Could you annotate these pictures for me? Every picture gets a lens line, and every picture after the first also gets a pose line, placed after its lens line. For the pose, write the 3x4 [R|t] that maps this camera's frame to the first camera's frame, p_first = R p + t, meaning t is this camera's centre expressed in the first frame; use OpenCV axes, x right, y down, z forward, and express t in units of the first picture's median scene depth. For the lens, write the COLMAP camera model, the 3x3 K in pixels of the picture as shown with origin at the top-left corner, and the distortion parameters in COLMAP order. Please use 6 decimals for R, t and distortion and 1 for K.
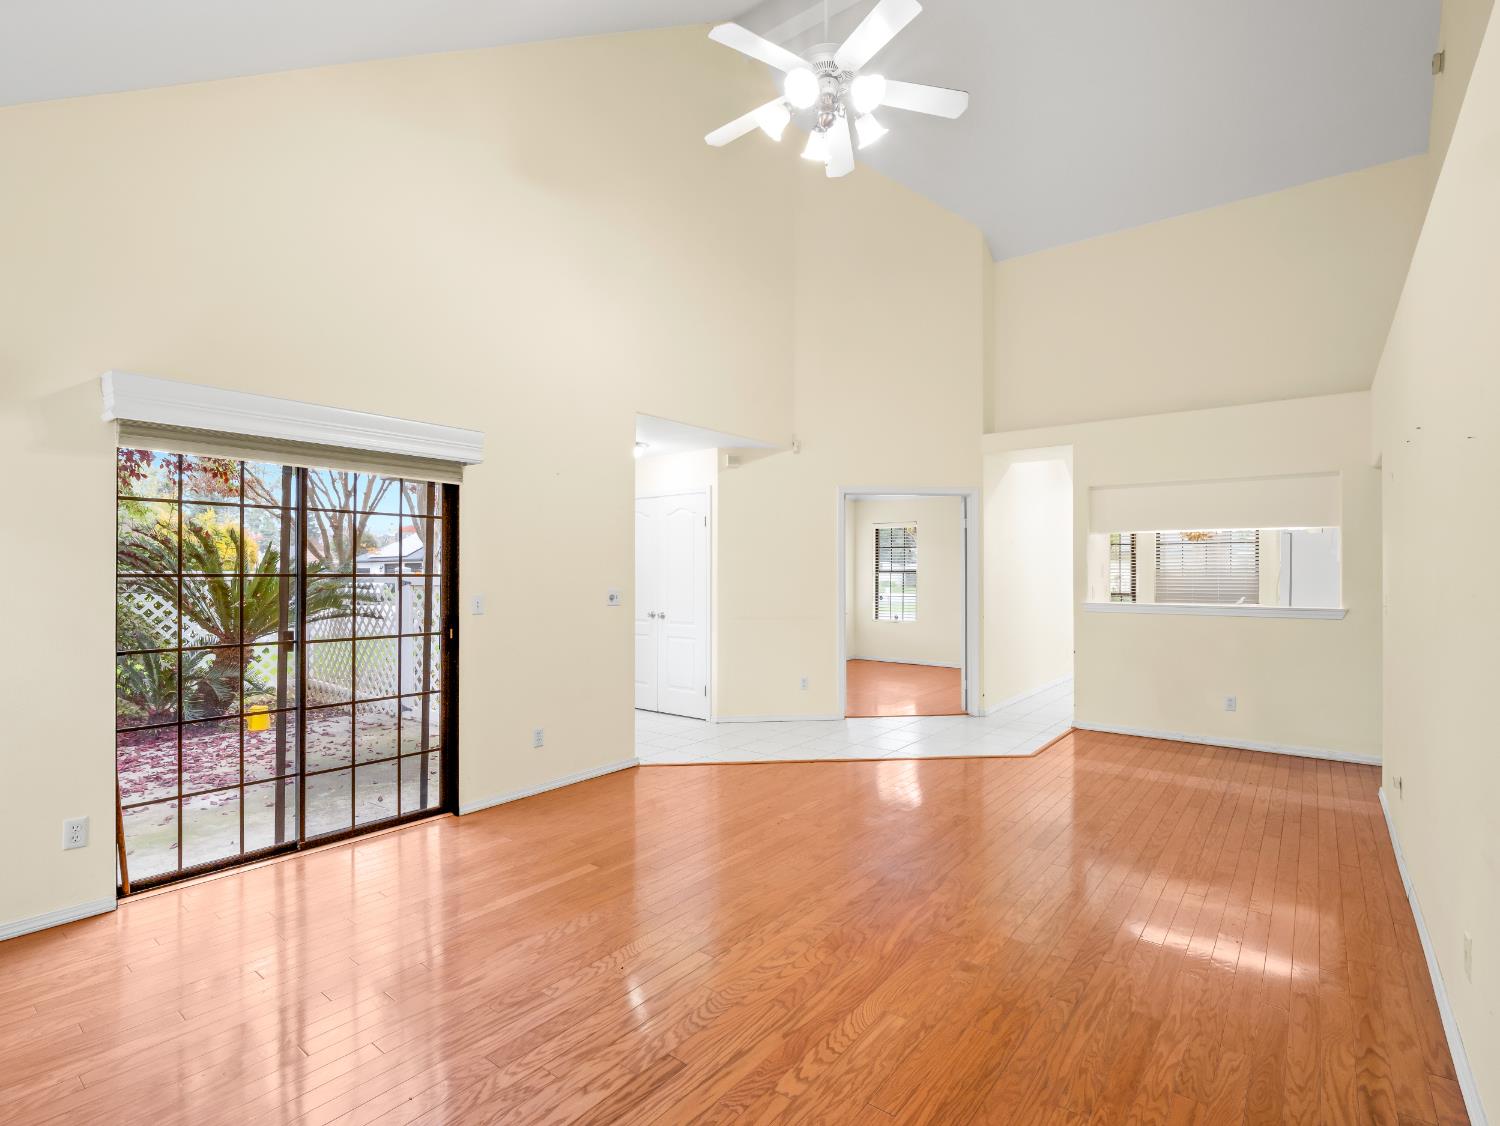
lens RADIAL K [[729.1, 0, 750.2], [0, 729.1, 569.6], [0, 0, 1]] dist [-0.001188, -0.000232]
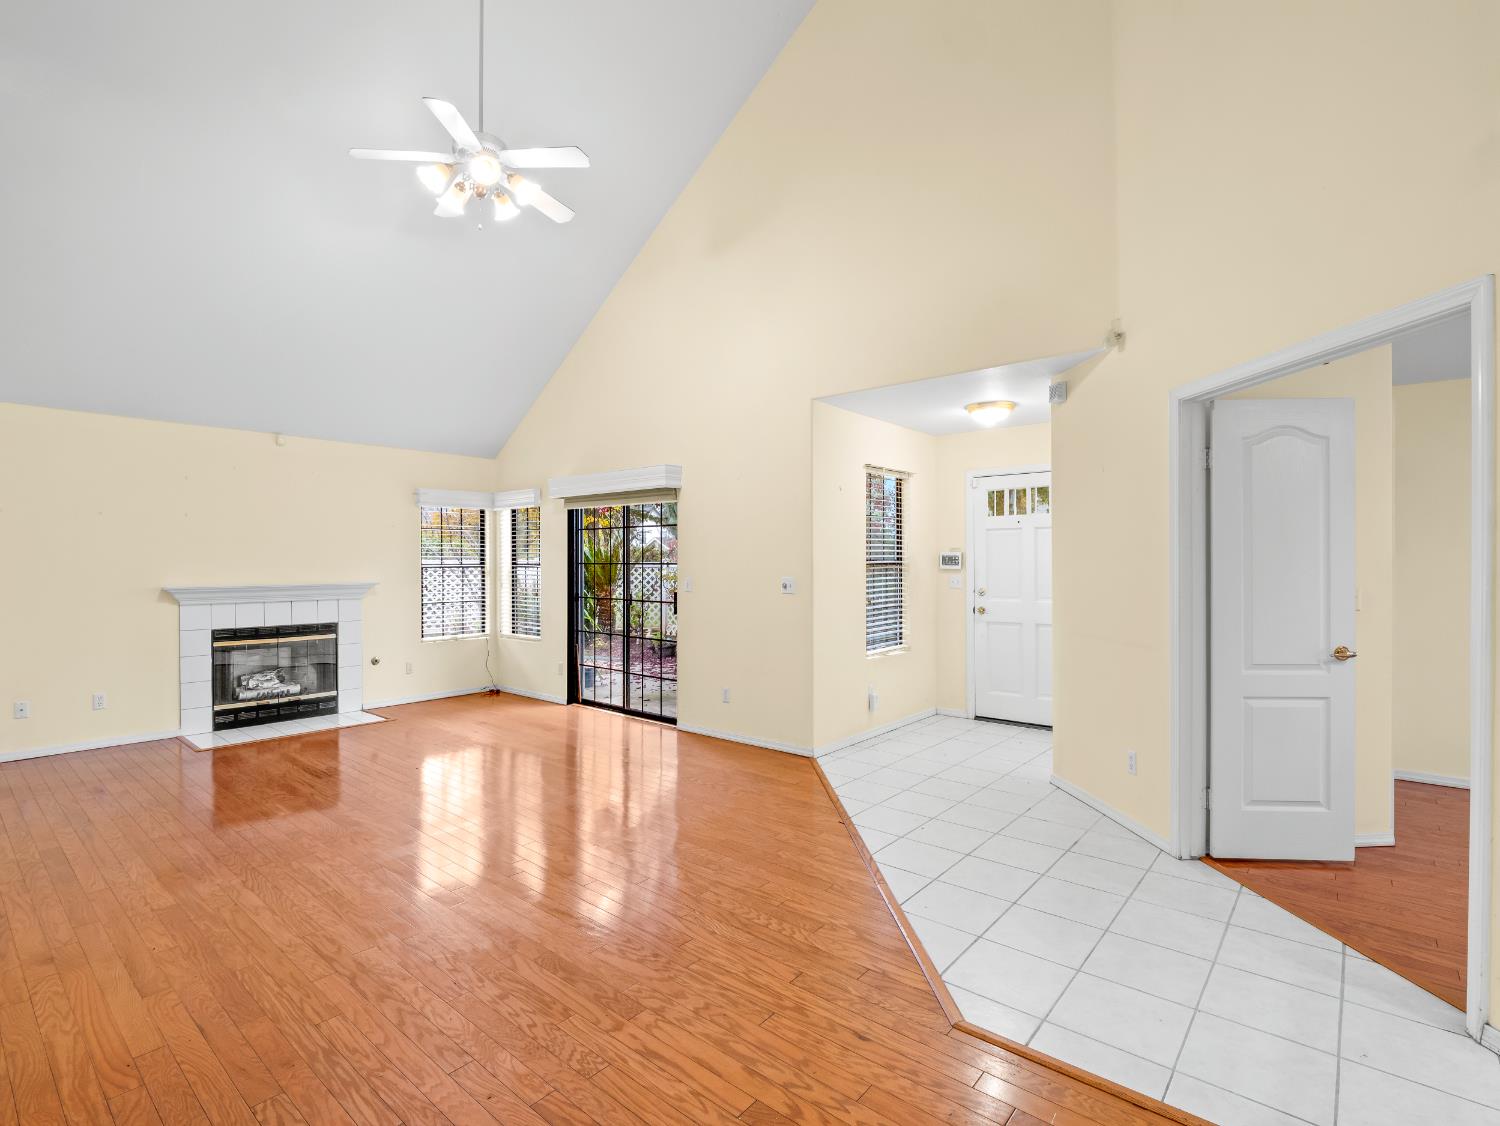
lens RADIAL K [[726.7, 0, 750.0], [0, 726.7, 563.0], [0, 0, 1]] dist [-0.013858, -0.000790]
pose [[-0.038880, -0.002252, -0.999241, 1.292590], [0.003138, 0.999992, -0.002376, 0.011310], [0.999239, -0.003228, -0.038873, 1.488782]]
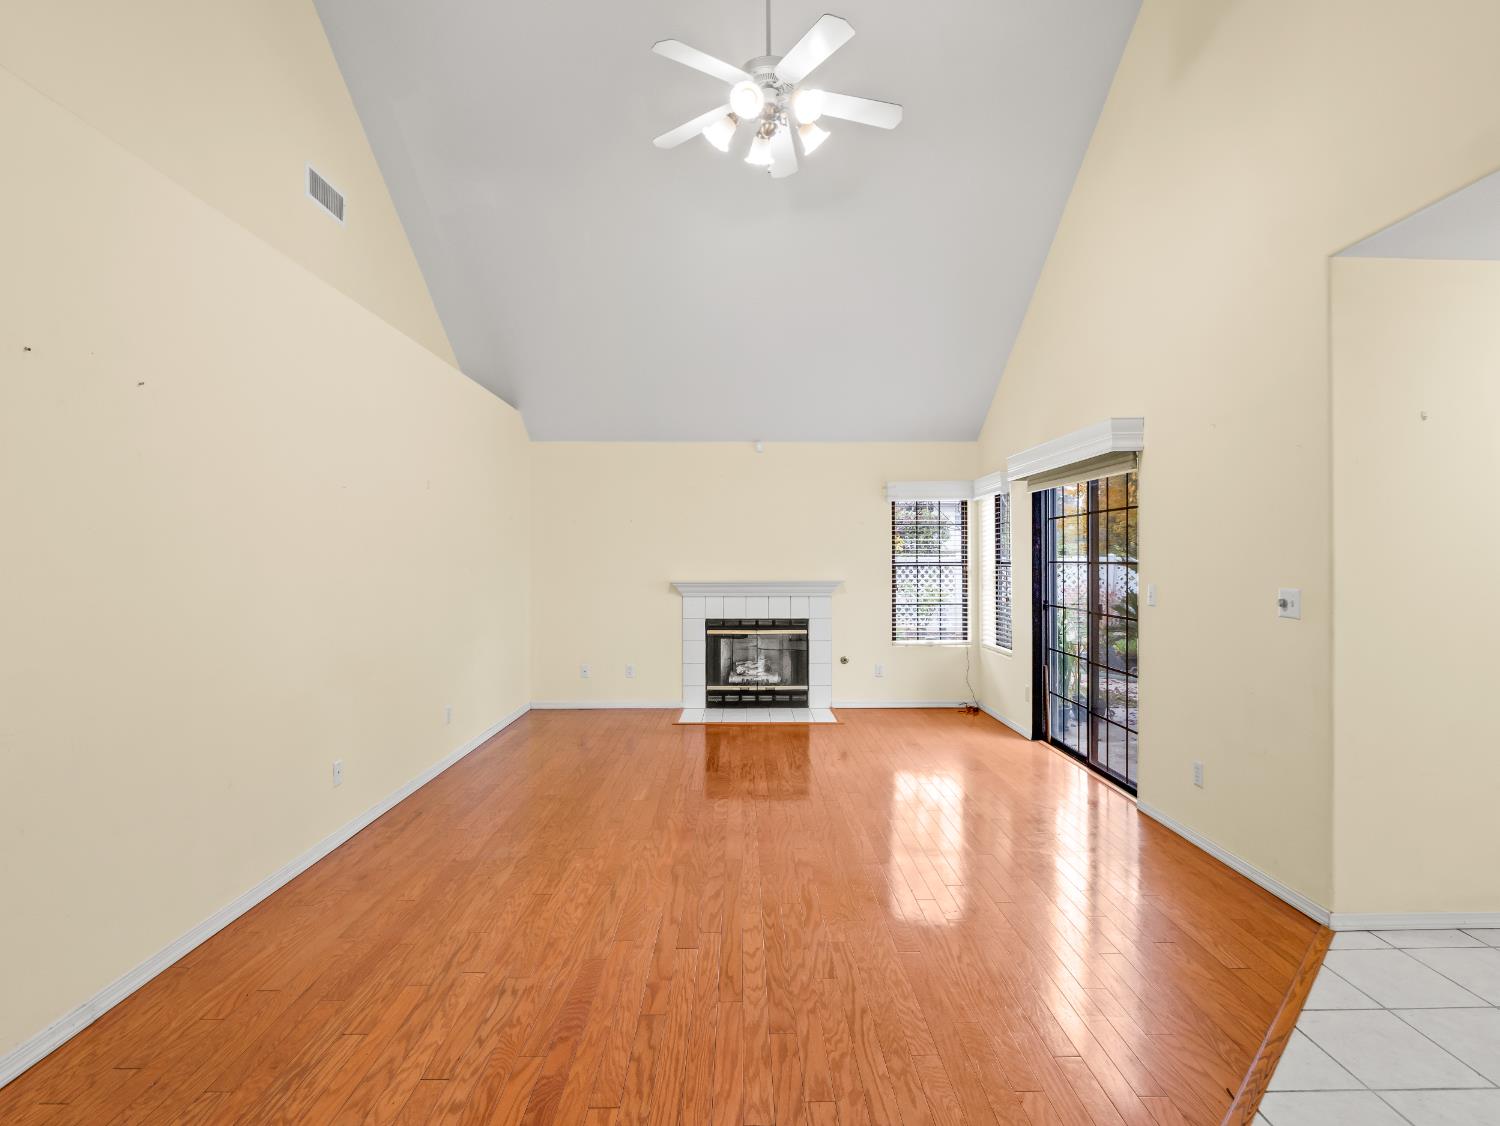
lens RADIAL K [[744.4, 0, 746.7], [0, 744.4, 556.6], [0, 0, 1]] dist [0.002956, -0.014755]
pose [[-0.783162, -0.005718, -0.621792, 0.791188], [-0.001161, 0.999969, -0.007734, 0.008154], [0.621817, -0.005336, -0.783144, 1.805100]]
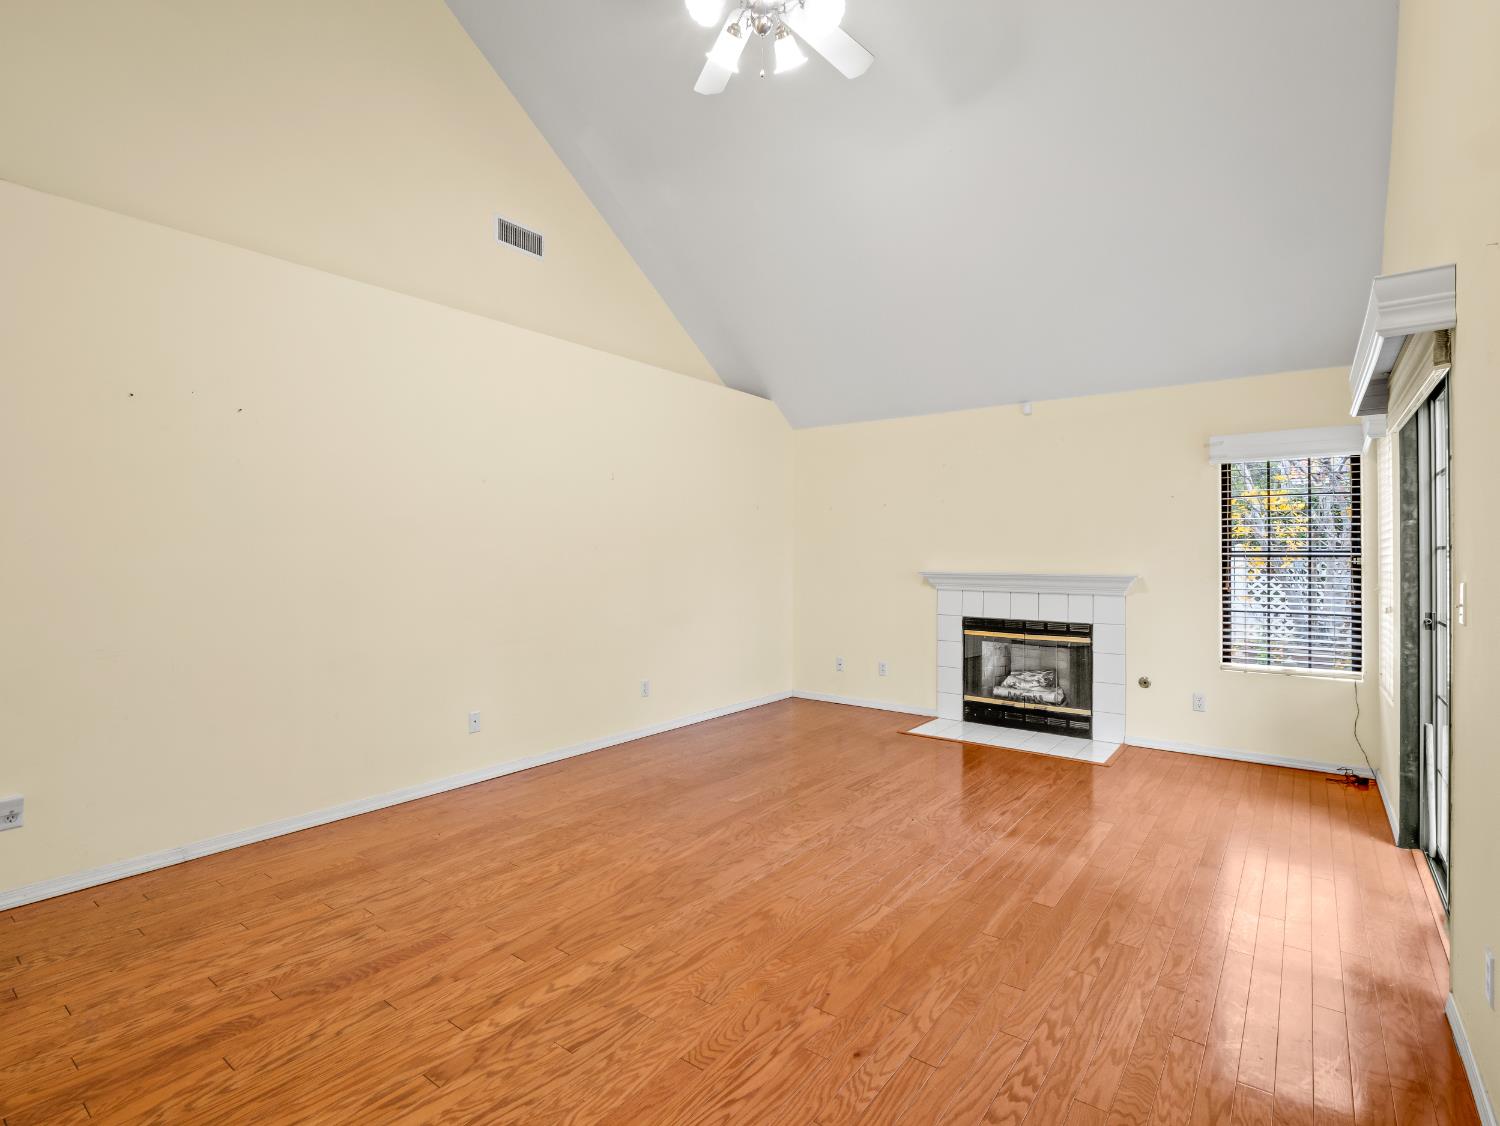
lens RADIAL K [[742.2, 0, 746.1], [0, 742.2, 547.7], [0, 0, 1]] dist [-0.012212, -0.001091]
pose [[-0.999887, -0.008914, -0.012135, 0.132703], [-0.008789, 0.999908, -0.010296, 0.023766], [0.012225, -0.010189, -0.999873, 1.872040]]
